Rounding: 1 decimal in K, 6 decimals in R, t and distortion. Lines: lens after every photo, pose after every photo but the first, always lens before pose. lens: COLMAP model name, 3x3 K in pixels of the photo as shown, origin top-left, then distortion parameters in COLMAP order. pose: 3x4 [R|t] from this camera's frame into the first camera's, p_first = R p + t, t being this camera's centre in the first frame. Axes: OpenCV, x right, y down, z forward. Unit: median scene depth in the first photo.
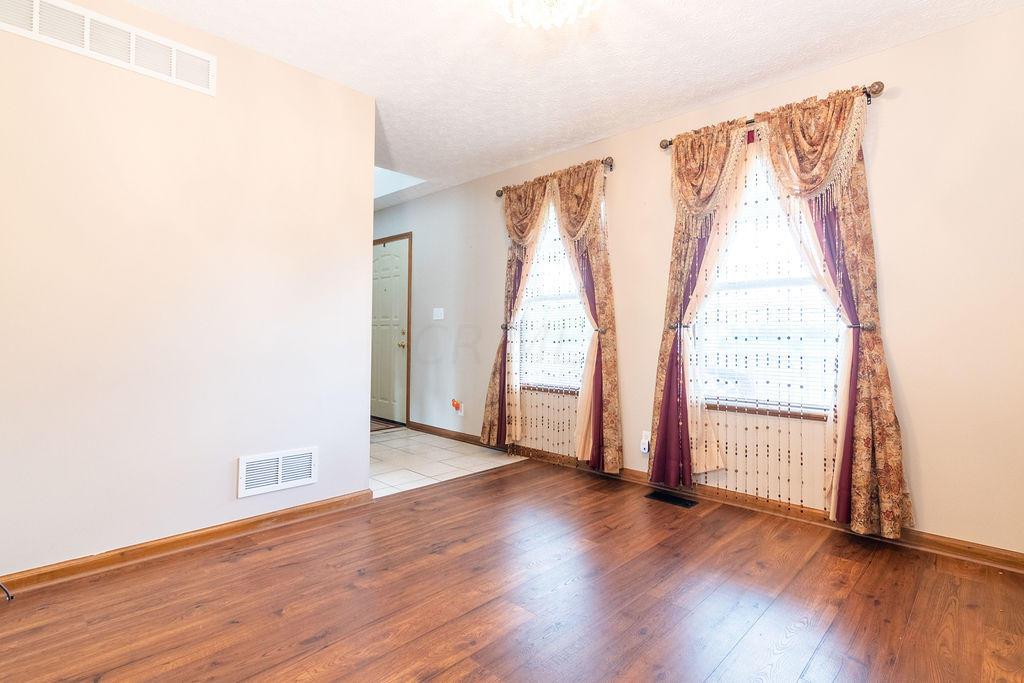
lens RADIAL K [[502.2, 0, 507.9], [0, 502.2, 325.3], [0, 0, 1]] dist [-0.002936, 0.002552]
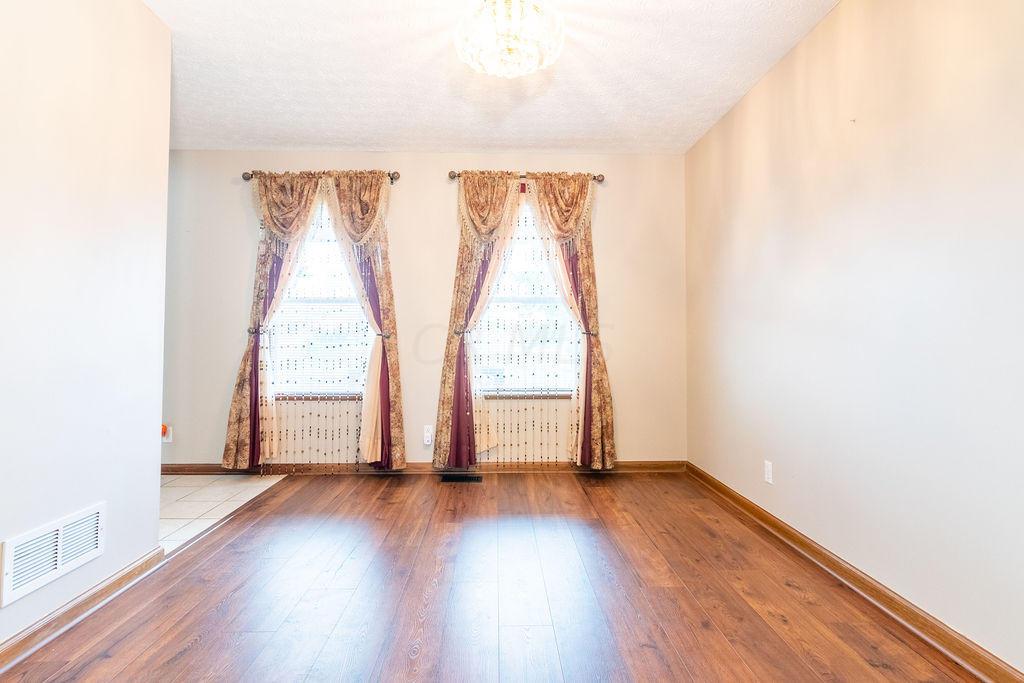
lens RADIAL K [[502.2, 0, 507.9], [0, 502.2, 325.3], [0, 0, 1]] dist [-0.002936, 0.002552]
pose [[0.697091, 0.016694, 0.716788, -0.434093], [-0.010542, 0.999859, -0.013034, 0.000848], [-0.716905, 0.001529, 0.697169, 0.100571]]
